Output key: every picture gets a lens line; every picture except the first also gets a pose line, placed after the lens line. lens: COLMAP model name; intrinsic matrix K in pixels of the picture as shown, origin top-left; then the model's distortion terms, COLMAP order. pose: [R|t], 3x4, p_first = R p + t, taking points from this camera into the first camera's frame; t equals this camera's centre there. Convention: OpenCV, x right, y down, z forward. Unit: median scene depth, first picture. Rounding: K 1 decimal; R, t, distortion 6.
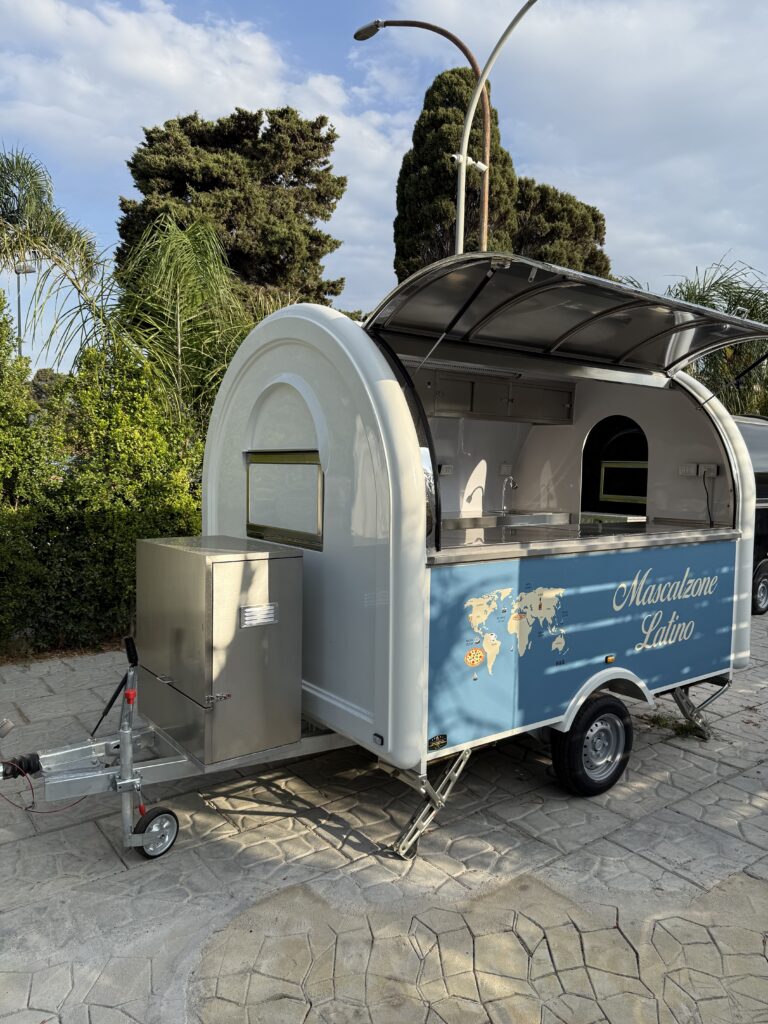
lens RADIAL K [[748.2, 0, 384.0], [0, 748.2, 512.0], [0, 0, 1]] dist [-0.005700, -0.004241]
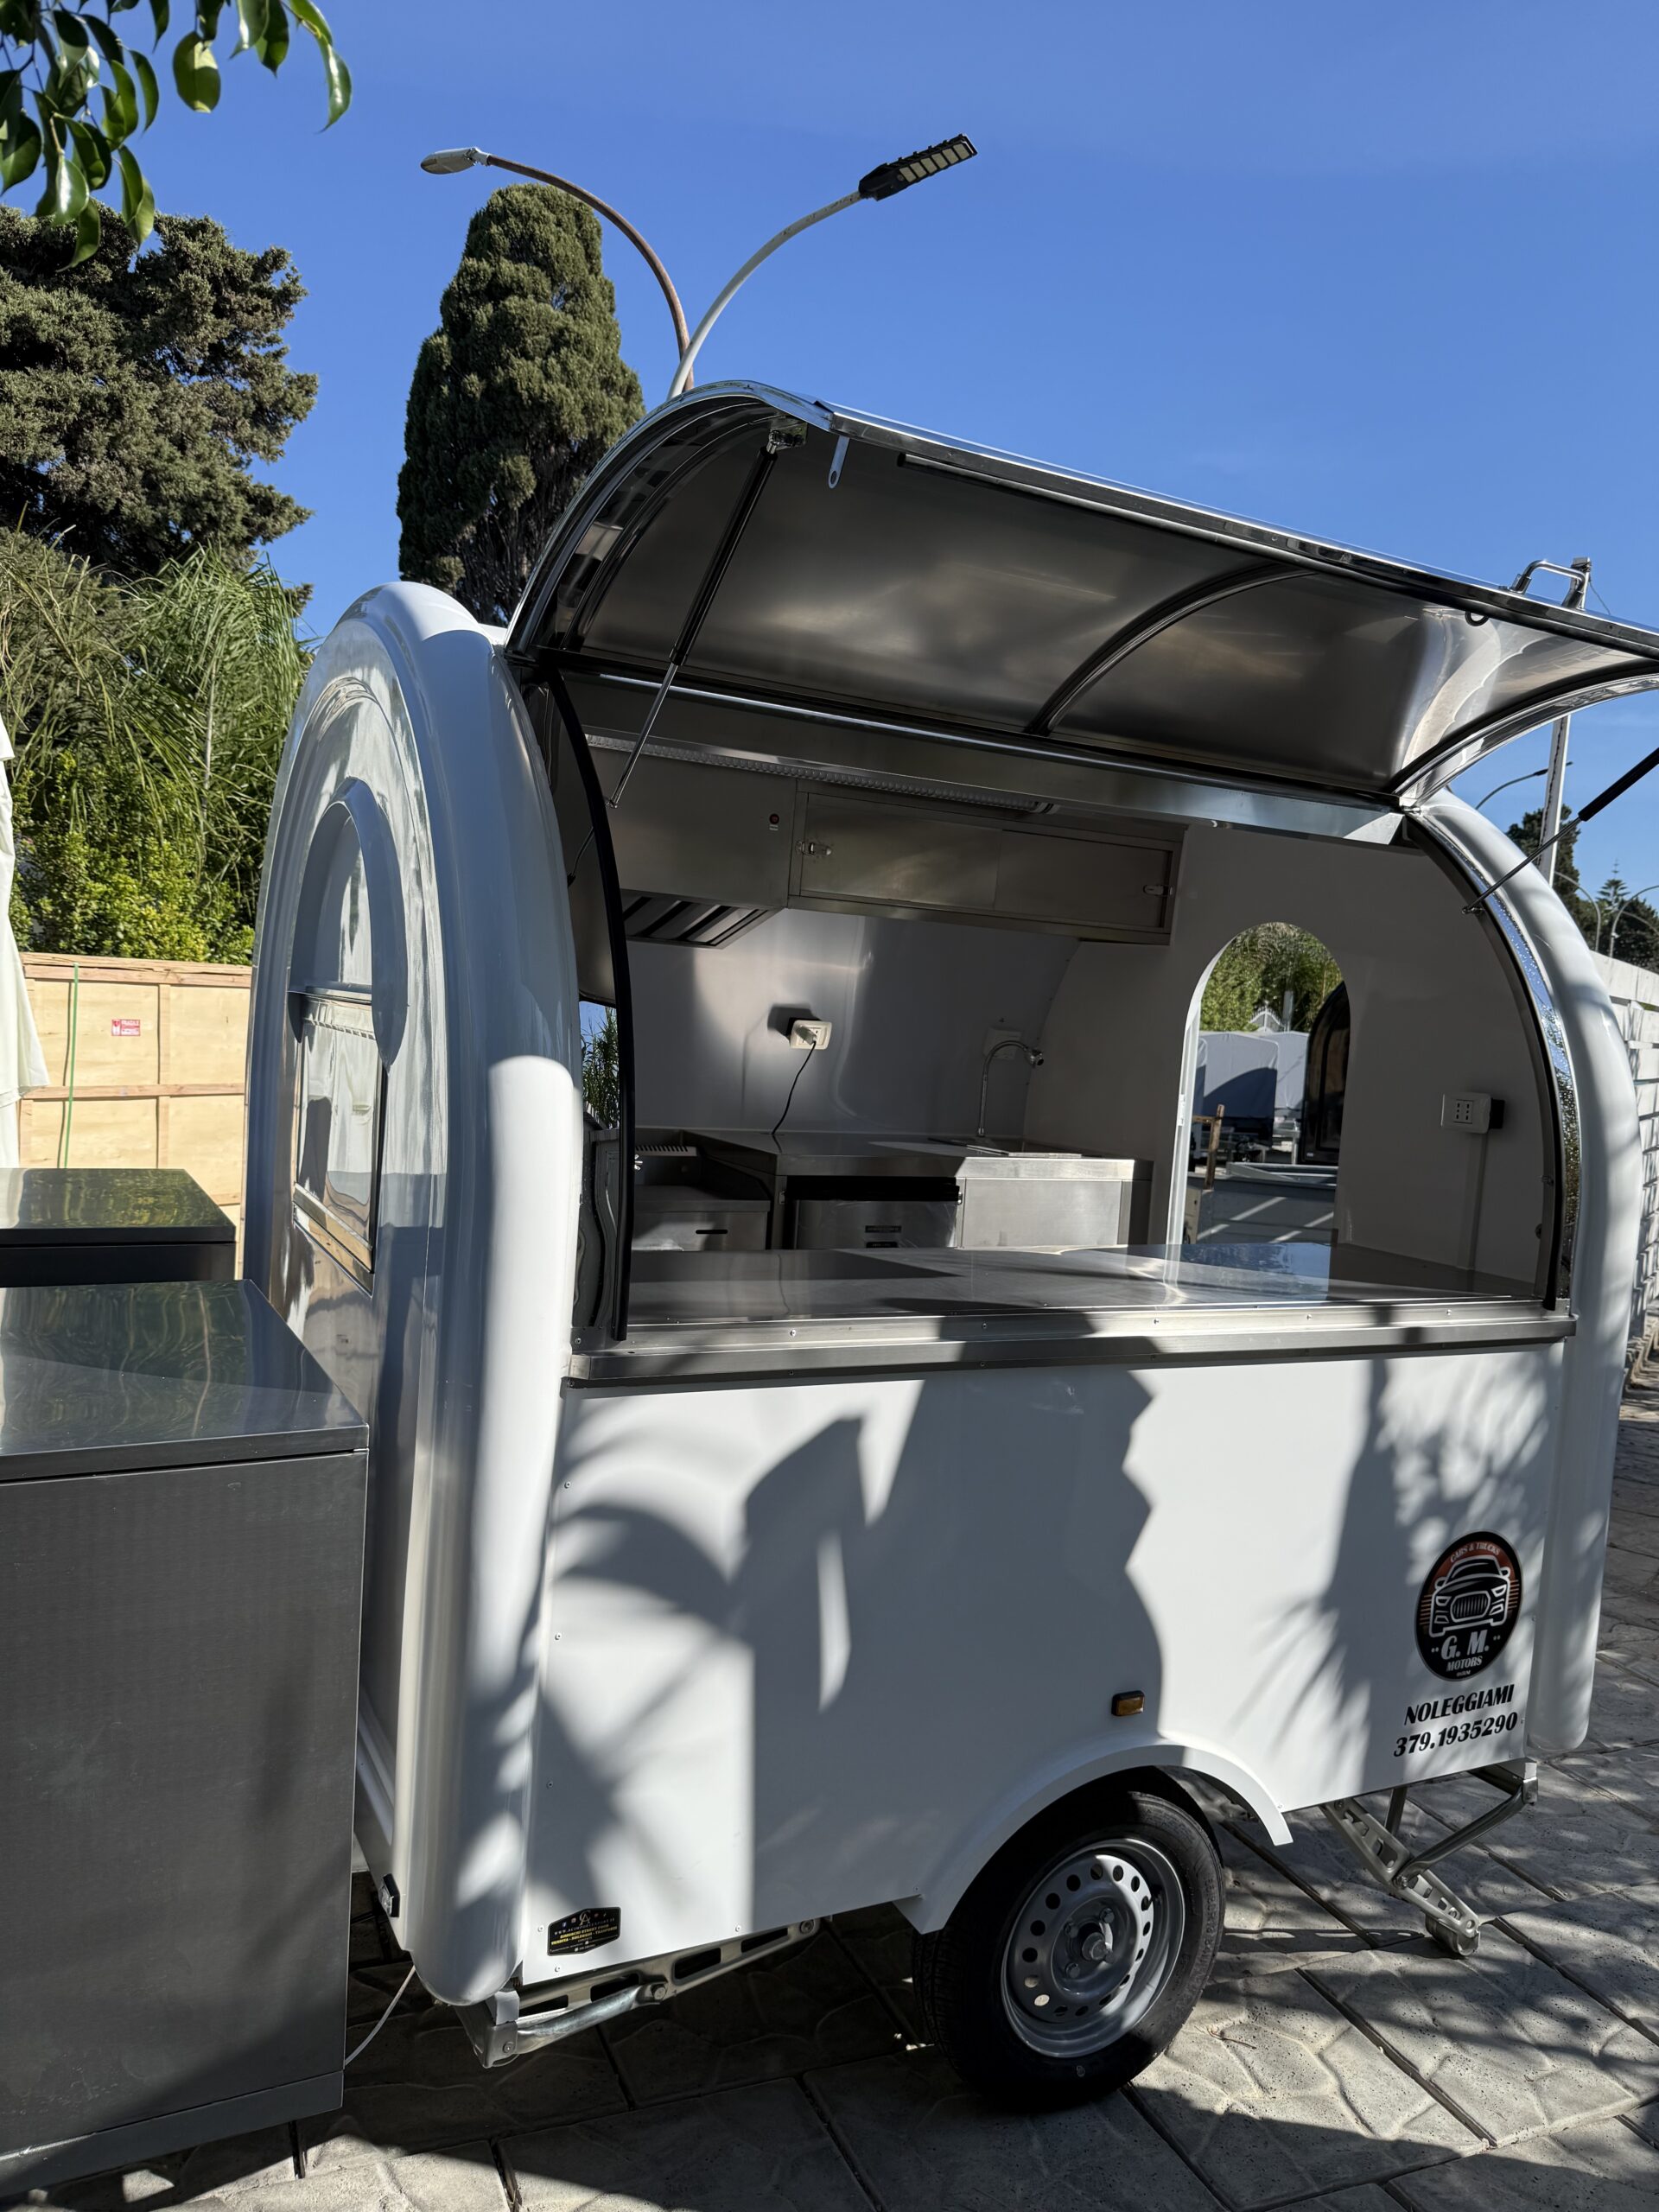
lens RADIAL K [[1583.9, 0, 837.0], [0, 1583.9, 1094.1], [0, 0, 1]] dist [0.033672, 0.000483]
pose [[0.943054, 0.017122, 0.332198, -0.070161], [-0.021057, 0.999744, 0.008249, 0.005864], [-0.331972, -0.014774, 0.943174, -0.111459]]
